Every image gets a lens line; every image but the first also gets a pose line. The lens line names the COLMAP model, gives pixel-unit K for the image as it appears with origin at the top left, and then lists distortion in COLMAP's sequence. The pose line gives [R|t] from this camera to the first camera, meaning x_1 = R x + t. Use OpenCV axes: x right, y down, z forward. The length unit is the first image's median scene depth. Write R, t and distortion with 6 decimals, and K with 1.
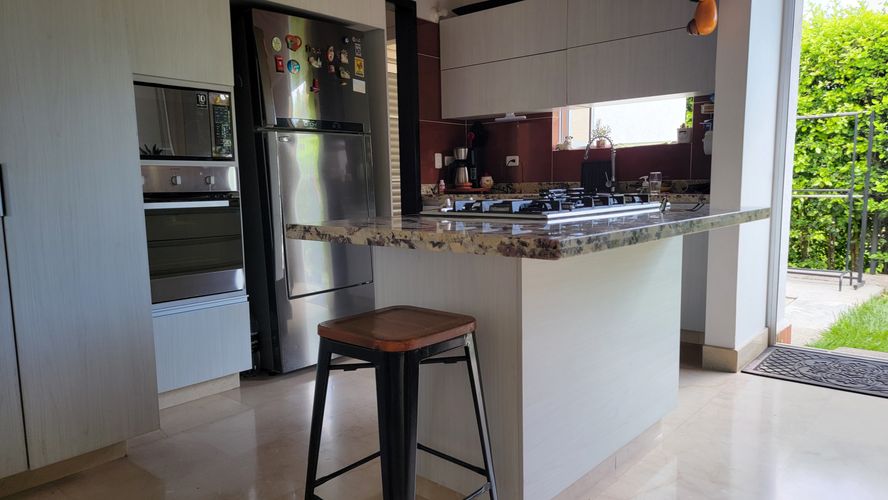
lens RADIAL K [[617.4, 0, 468.1], [0, 617.4, 266.8], [0, 0, 1]] dist [0.059685, -0.043618]
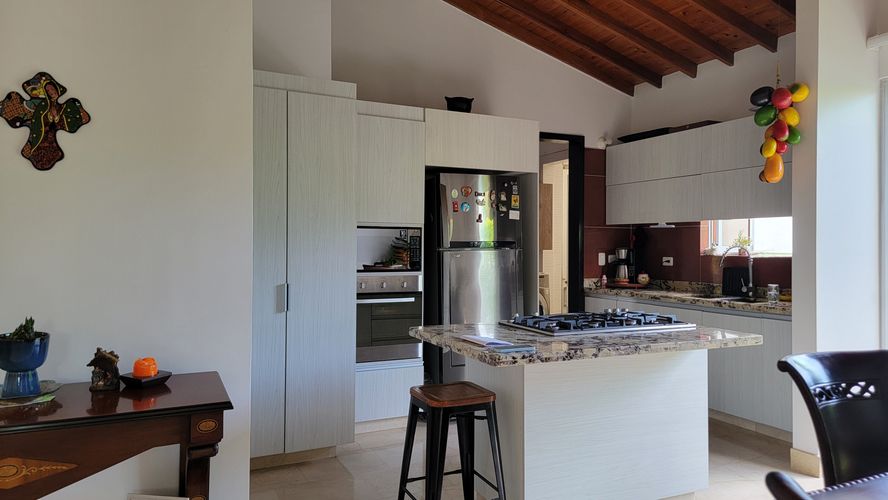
lens RADIAL K [[617.4, 0, 456.4], [0, 617.4, 244.8], [0, 0, 1]] dist [0.059685, -0.043618]
pose [[0.912164, 0.020630, -0.409305, 0.194503], [-0.076857, 0.989624, -0.121401, -0.034658], [0.402553, 0.142195, 0.904285, -0.204962]]
